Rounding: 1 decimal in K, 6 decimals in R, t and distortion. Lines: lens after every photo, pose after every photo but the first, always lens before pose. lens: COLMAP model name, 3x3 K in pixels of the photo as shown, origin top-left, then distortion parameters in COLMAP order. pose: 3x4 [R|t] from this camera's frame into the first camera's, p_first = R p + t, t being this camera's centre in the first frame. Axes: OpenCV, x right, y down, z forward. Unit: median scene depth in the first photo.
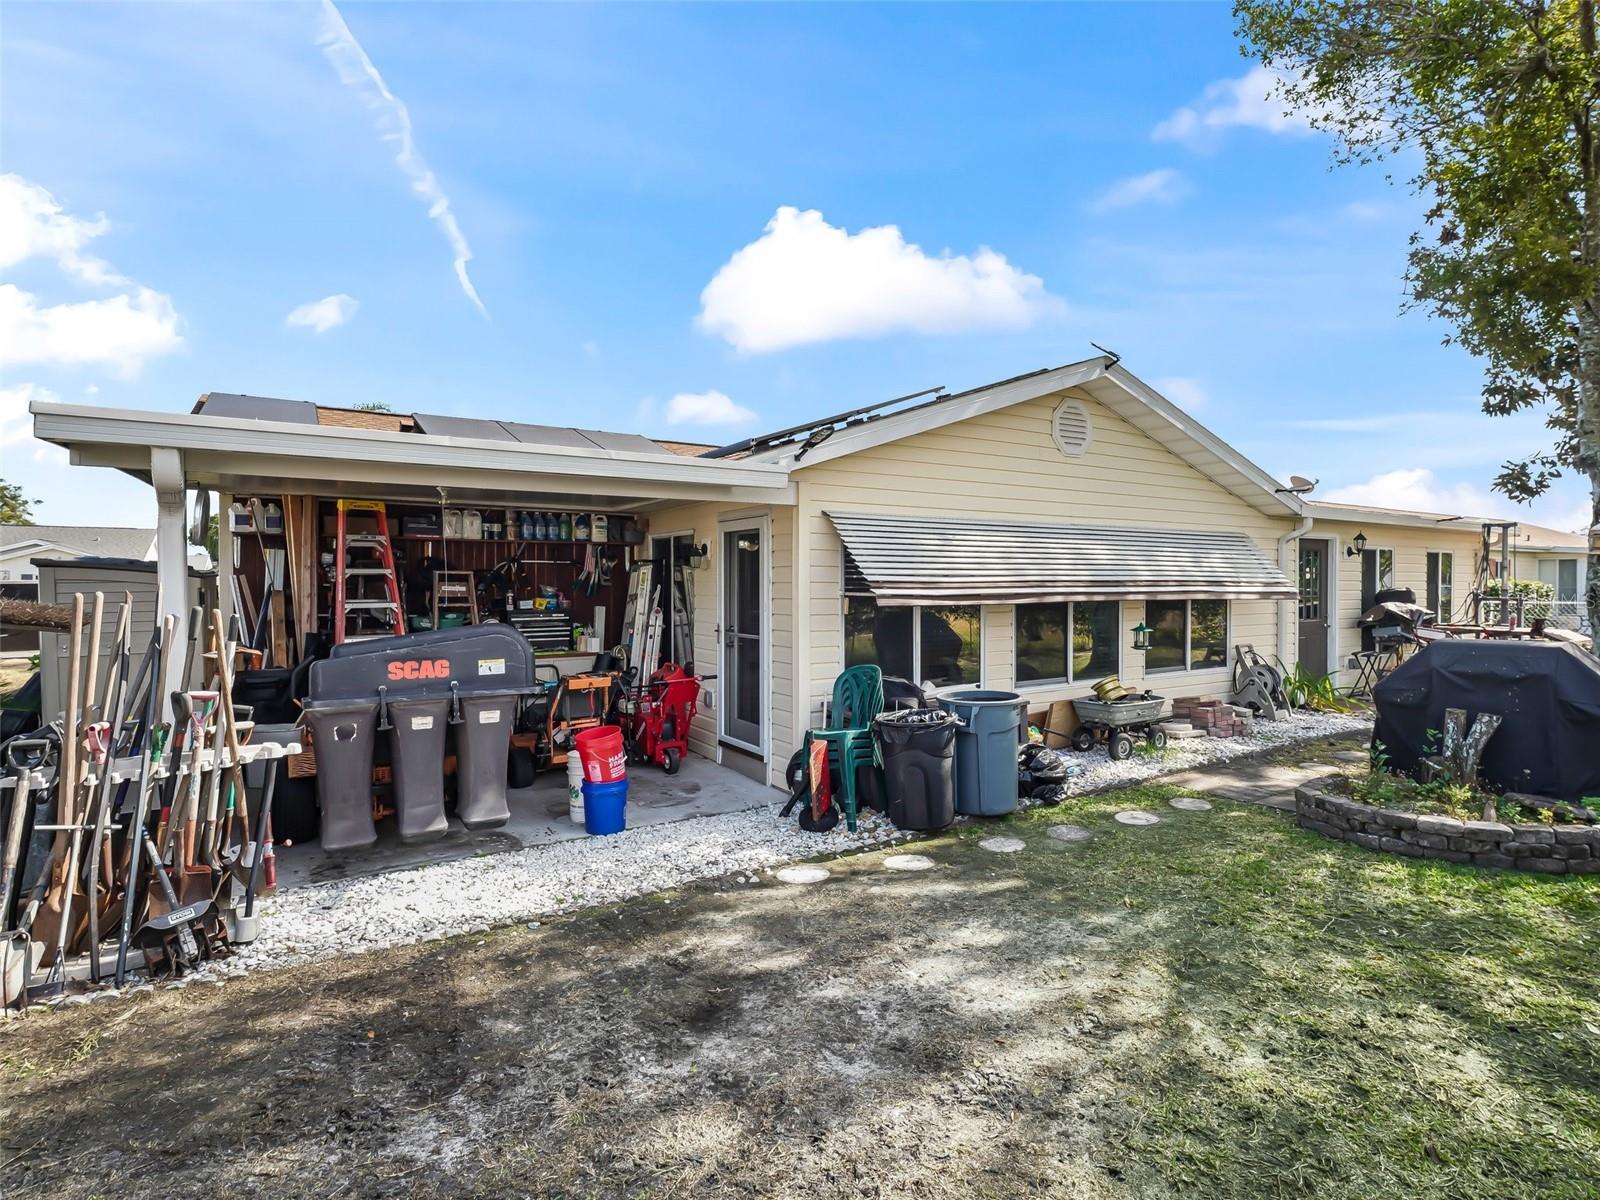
lens RADIAL K [[808.1, 0, 798.2], [0, 808.1, 592.7], [0, 0, 1]] dist [-0.000323, -0.000172]
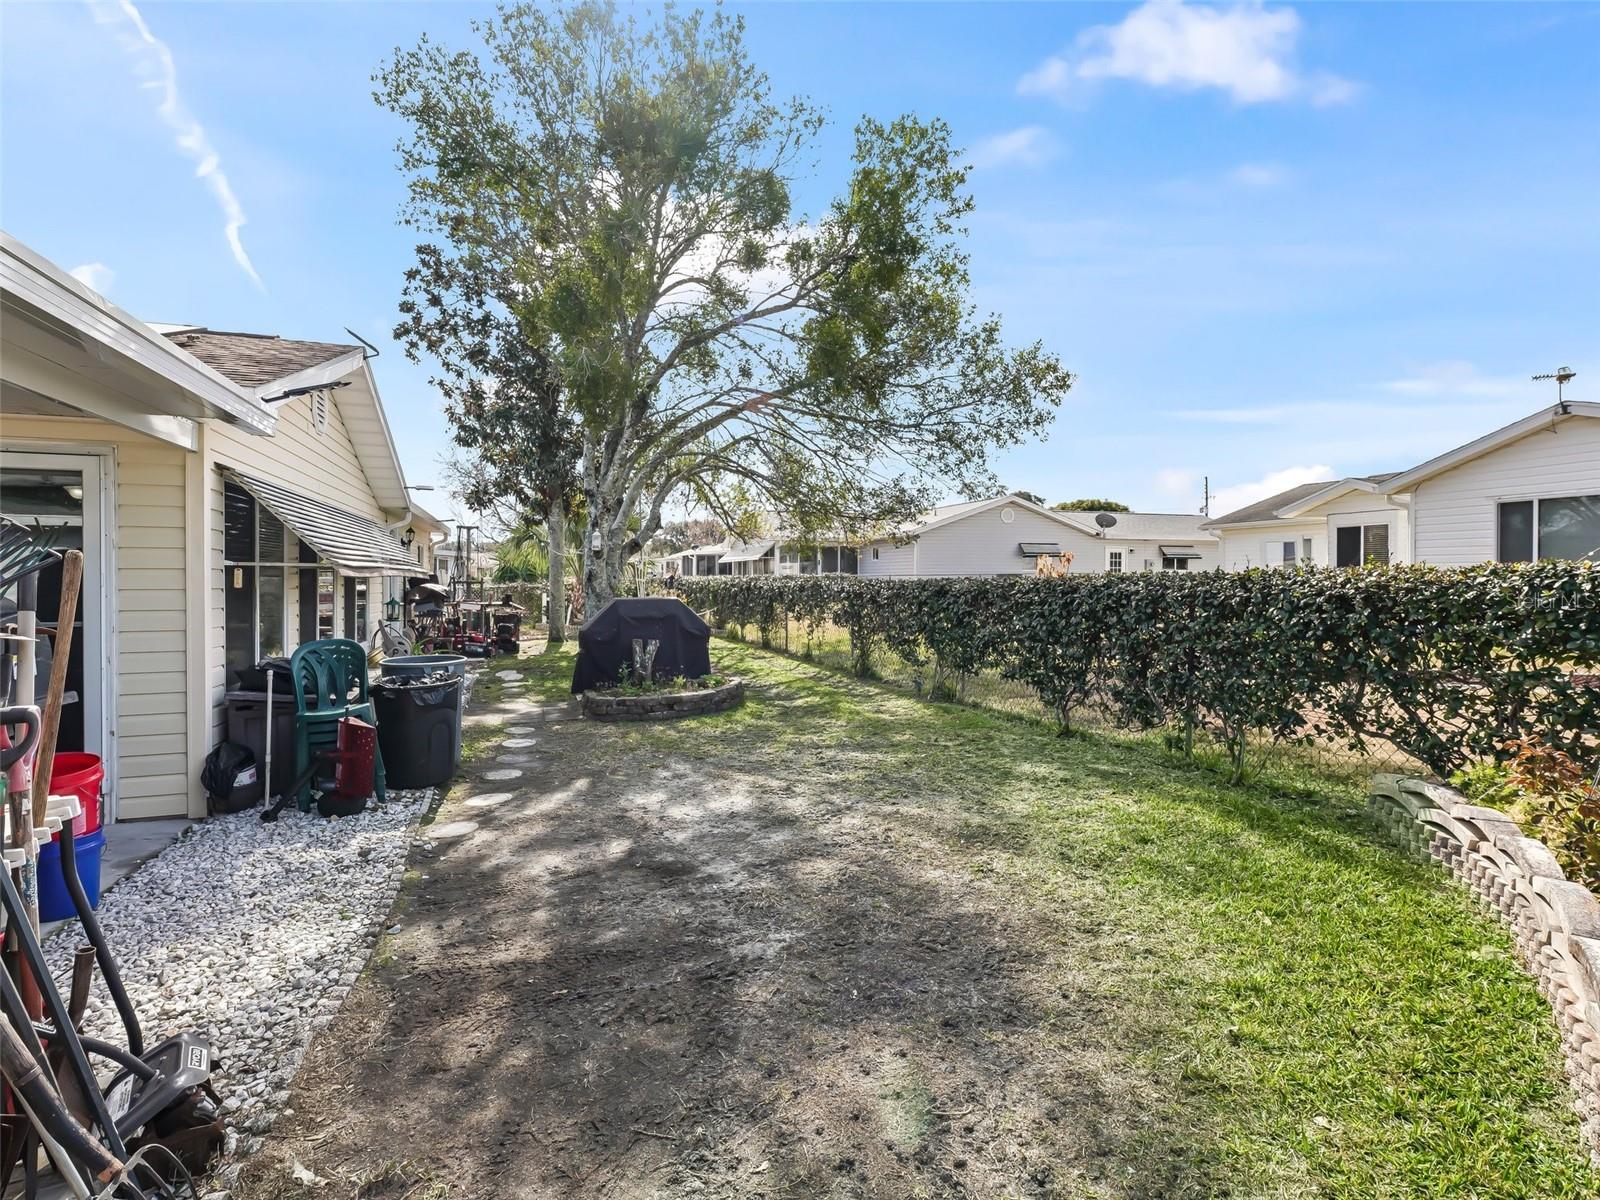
lens RADIAL K [[808.1, 0, 798.7], [0, 808.1, 587.3], [0, 0, 1]] dist [-0.000323, -0.000172]
pose [[0.267665, -0.010685, 0.963453, -1.166386], [0.008813, 0.999924, 0.008641, 0.042121], [-0.963472, 0.006178, 0.267739, 0.383731]]
